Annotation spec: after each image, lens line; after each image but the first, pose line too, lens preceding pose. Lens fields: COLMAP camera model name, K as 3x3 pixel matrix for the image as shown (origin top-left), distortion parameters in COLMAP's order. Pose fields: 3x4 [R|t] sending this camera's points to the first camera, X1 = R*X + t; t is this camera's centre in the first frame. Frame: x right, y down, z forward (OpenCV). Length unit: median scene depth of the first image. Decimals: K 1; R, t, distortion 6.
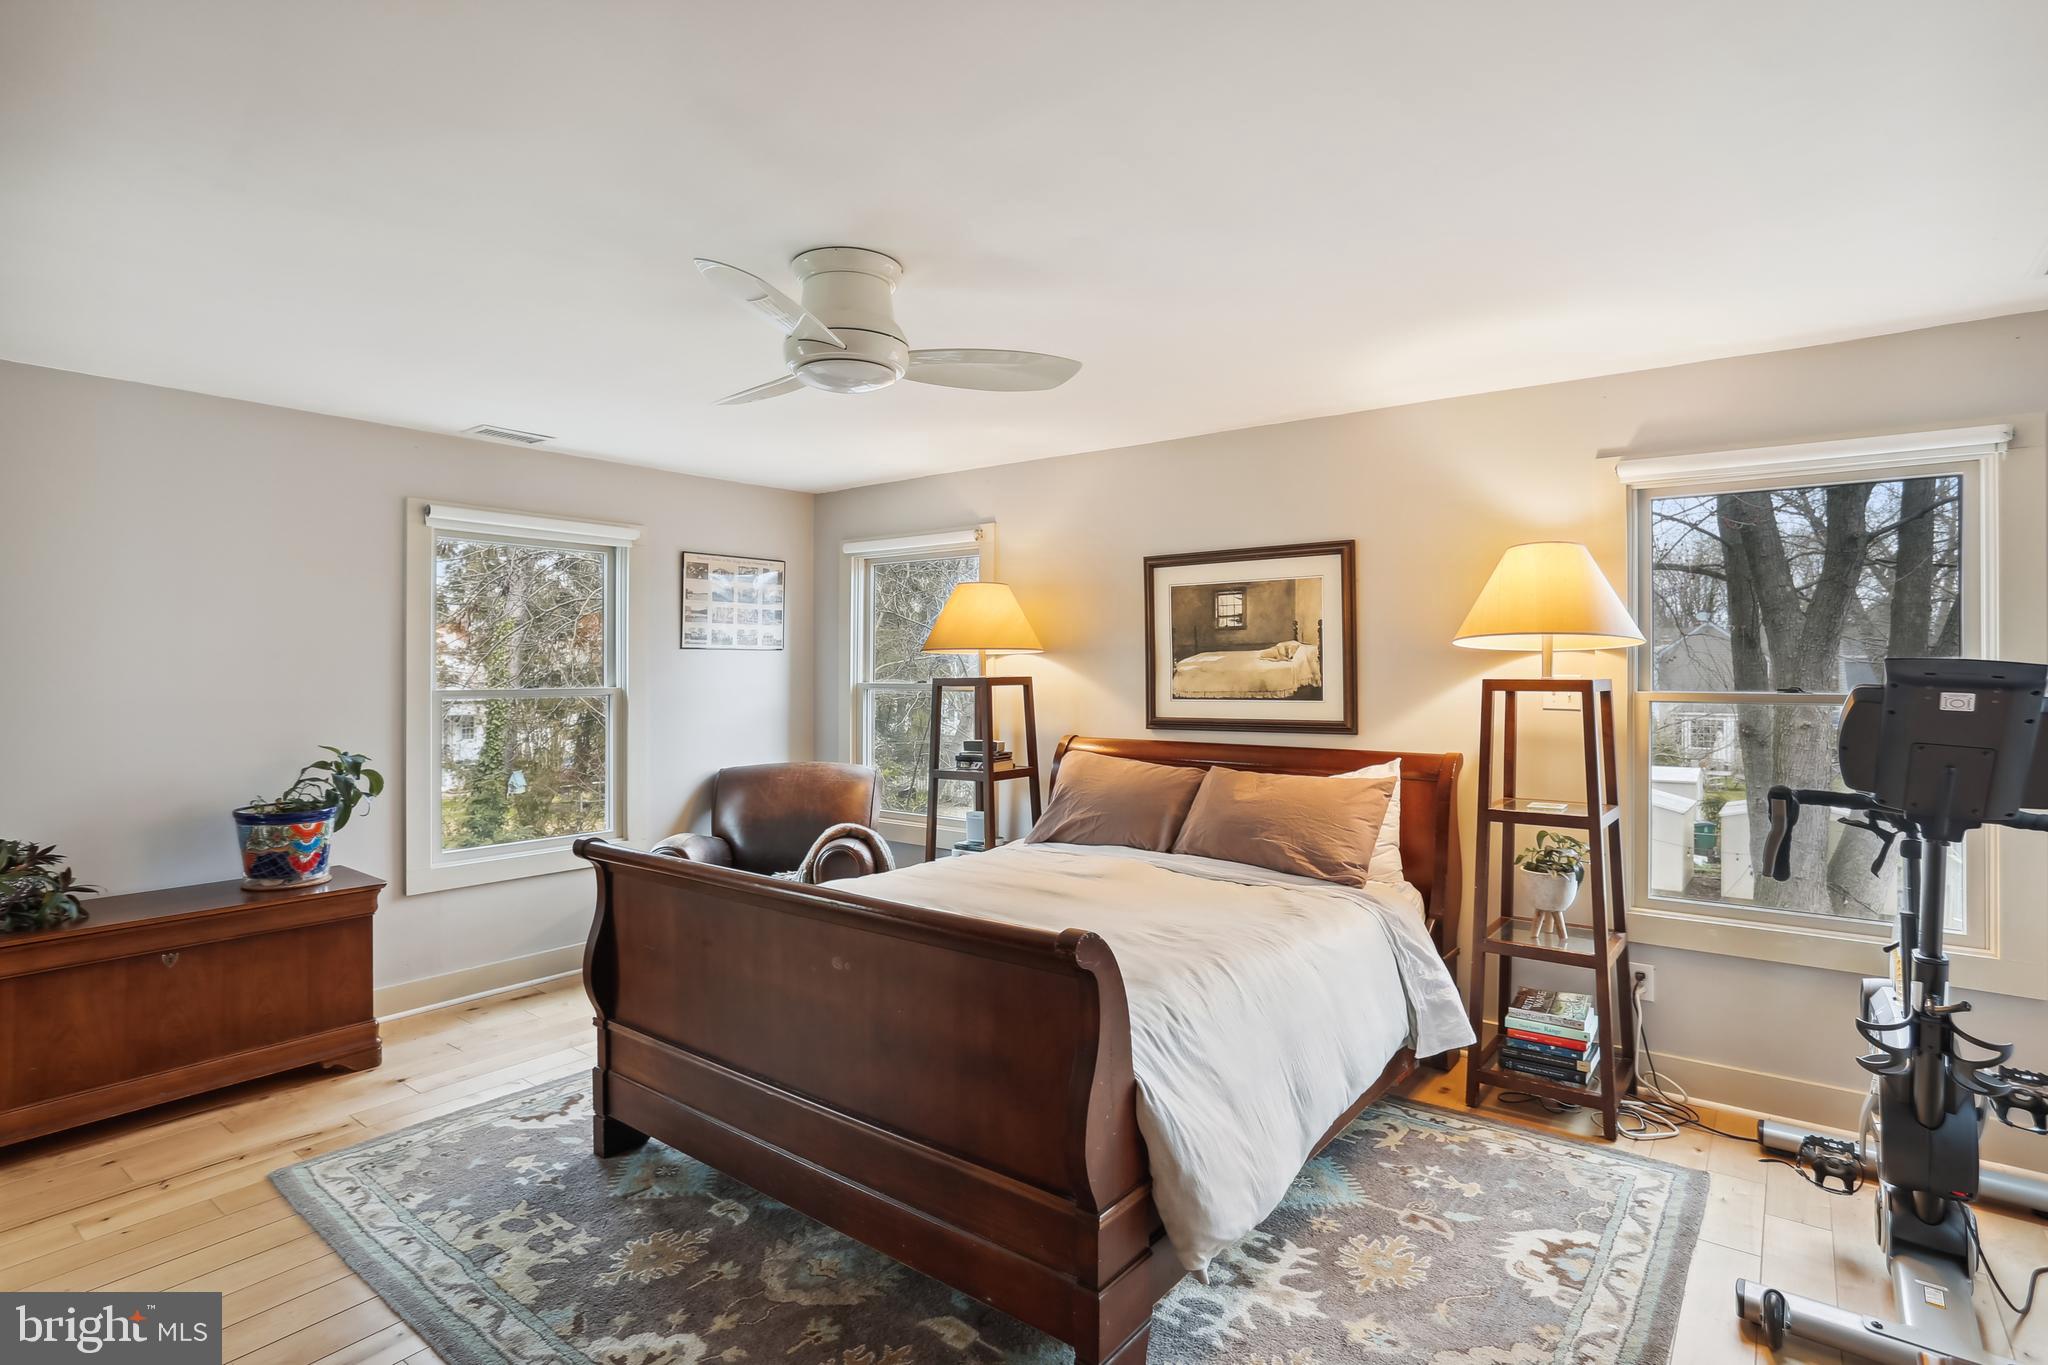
lens RADIAL K [[1016.5, 0, 1013.2], [0, 1016.5, 669.7], [0, 0, 1]] dist [-0.034204, 0.007864]
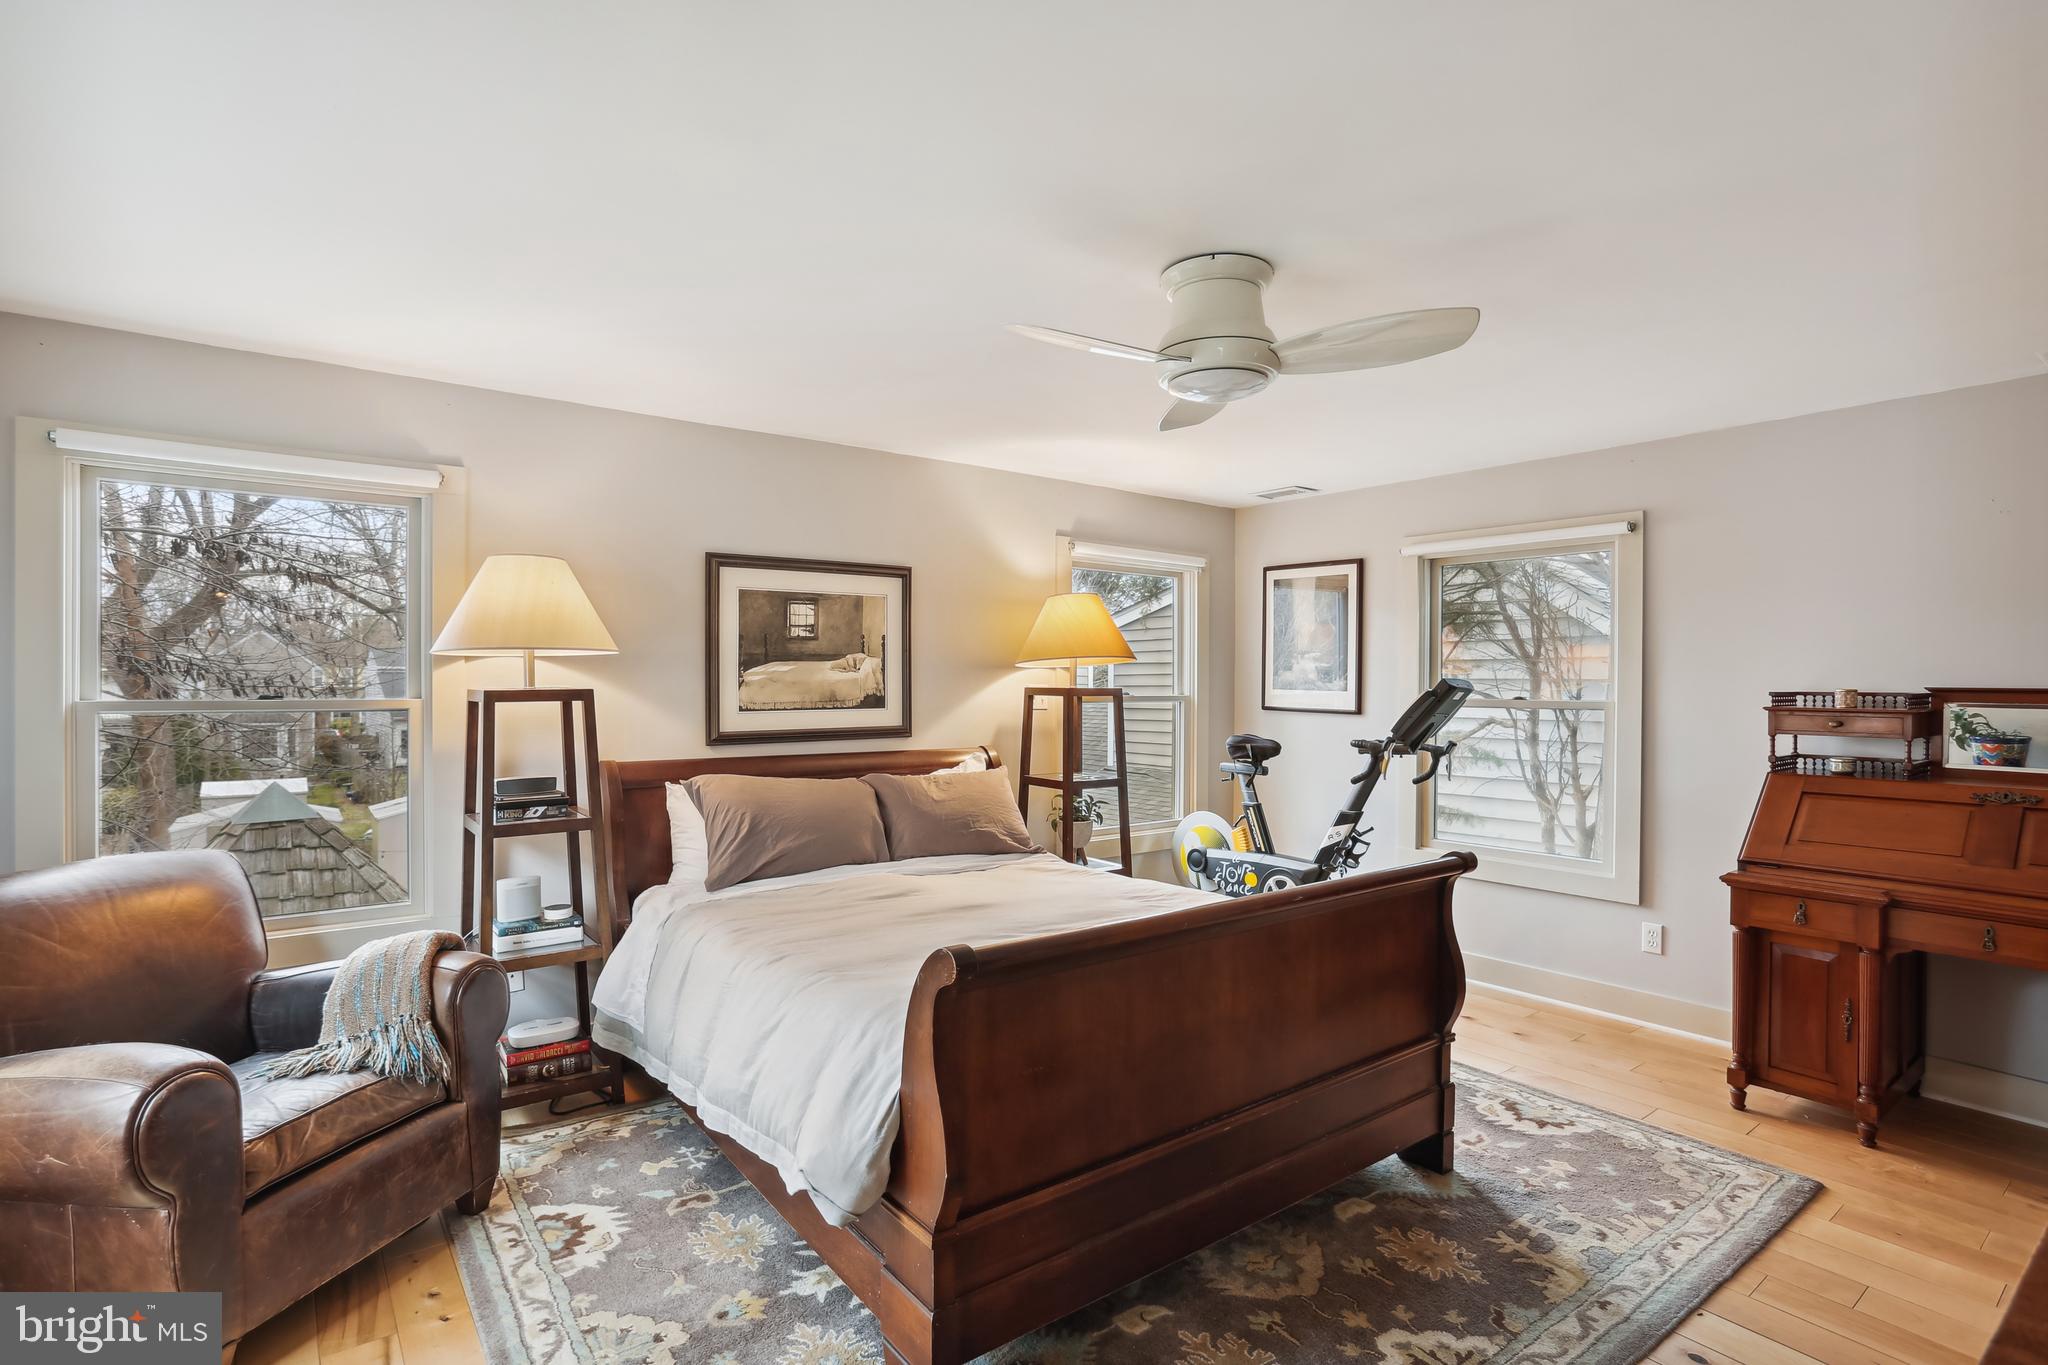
lens RADIAL K [[1016.5, 0, 1008.3], [0, 1016.5, 687.3], [0, 0, 1]] dist [-0.034204, 0.007864]
pose [[0.261037, -0.004146, 0.965320, -0.711163], [-0.002398, 0.999985, 0.004943, 0.001952], [-0.965326, -0.003606, 0.261023, 0.562239]]
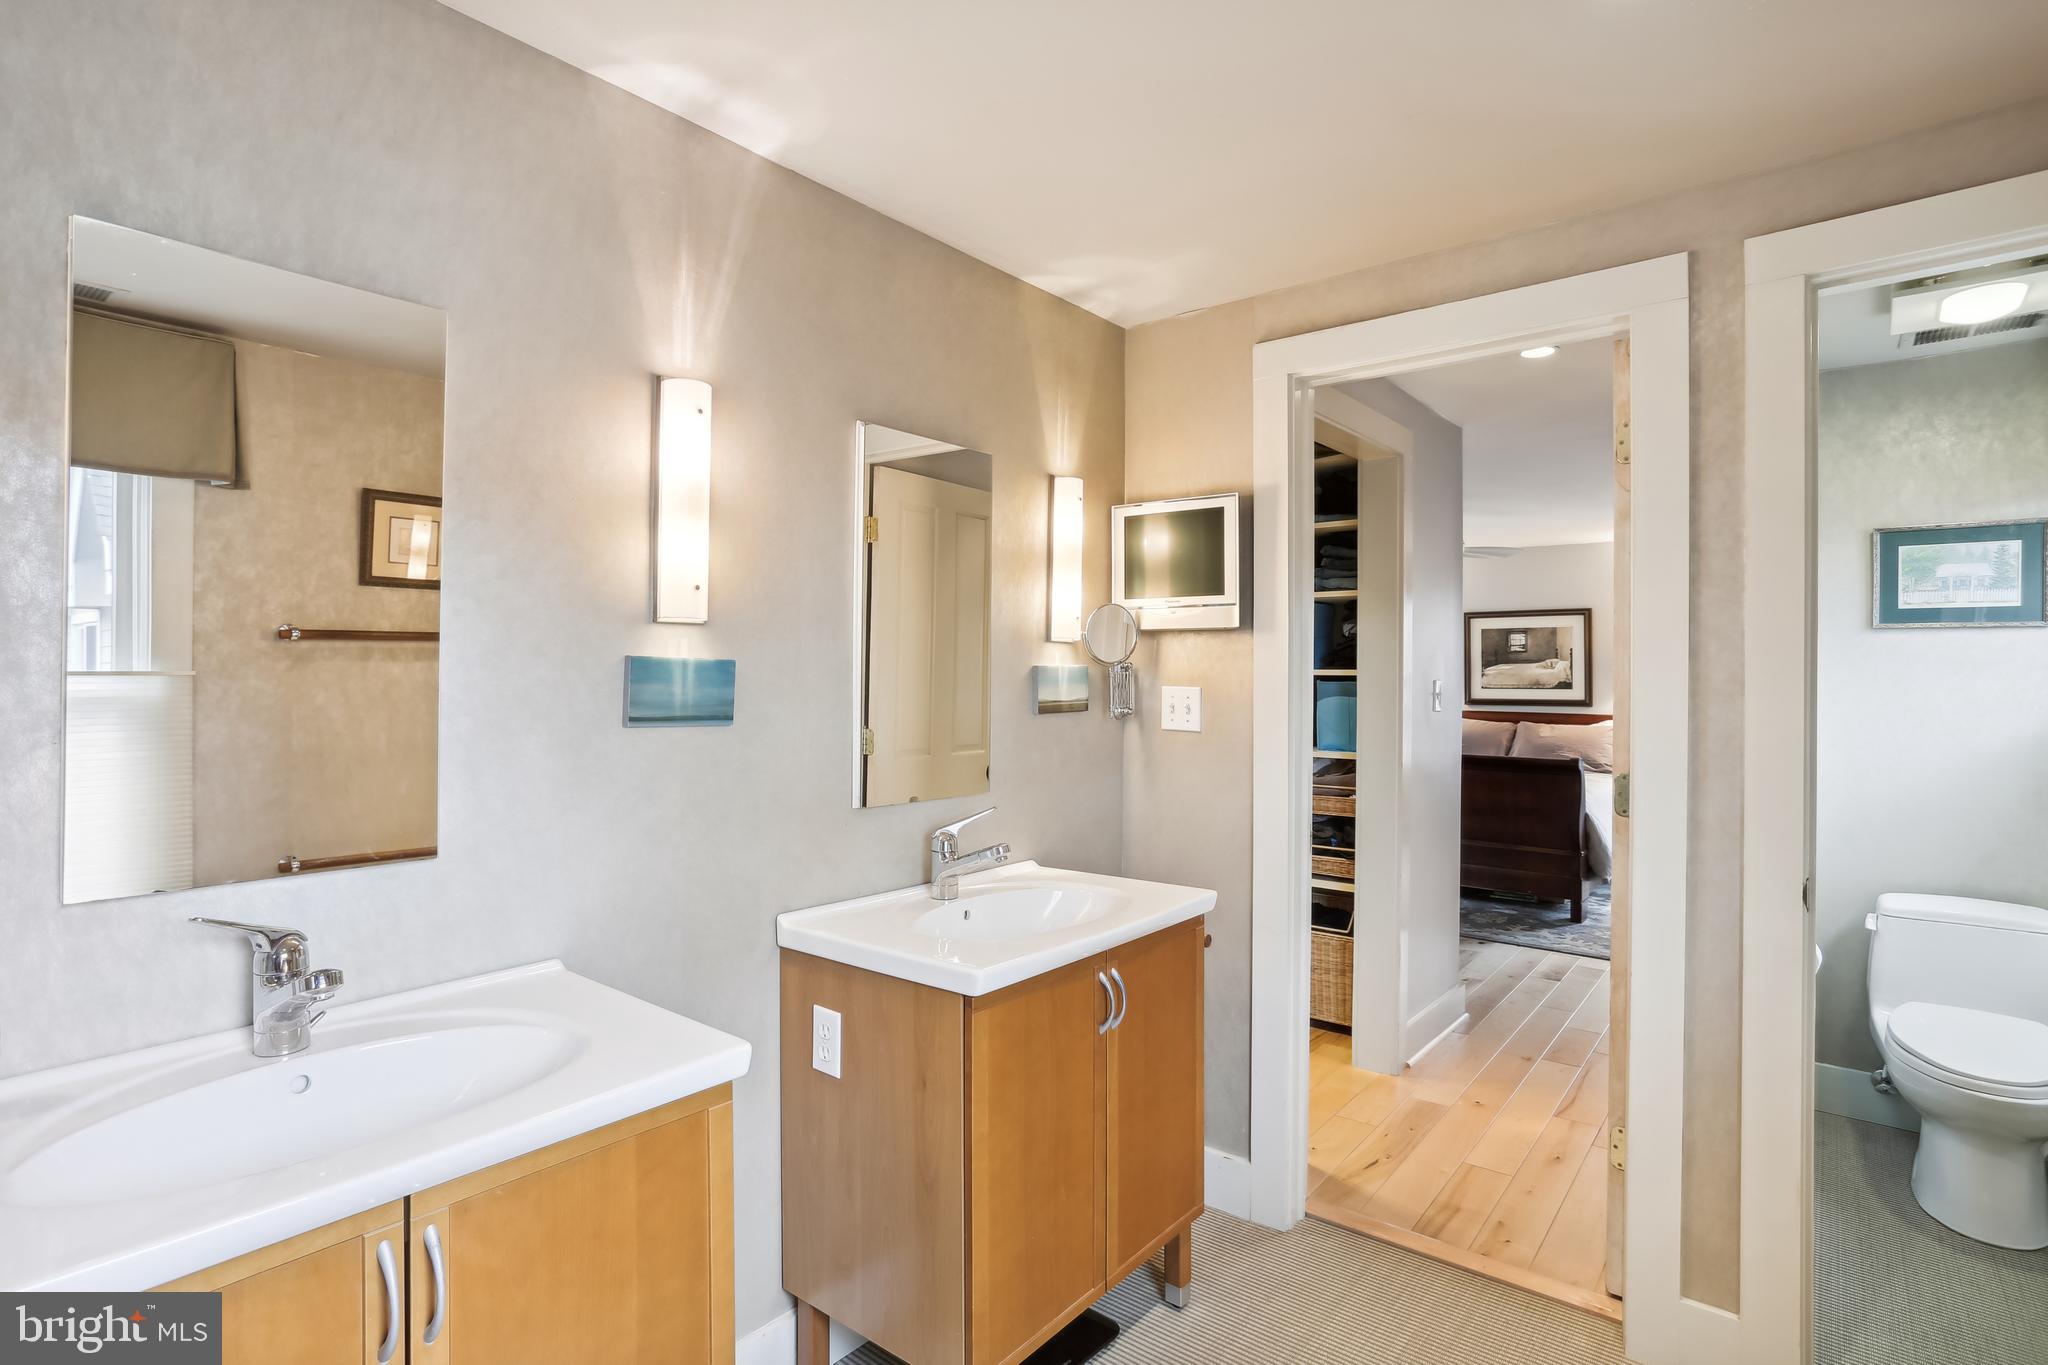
lens RADIAL K [[1016.5, 0, 1021.9], [0, 1016.5, 671.2], [0, 0, 1]] dist [-0.034204, 0.007864]
pose [[0.999969, 0.005155, -0.005960, -0.730137], [-0.005154, 0.999987, 0.000276, 0.000444], [0.005961, -0.000246, 0.999982, -0.933137]]
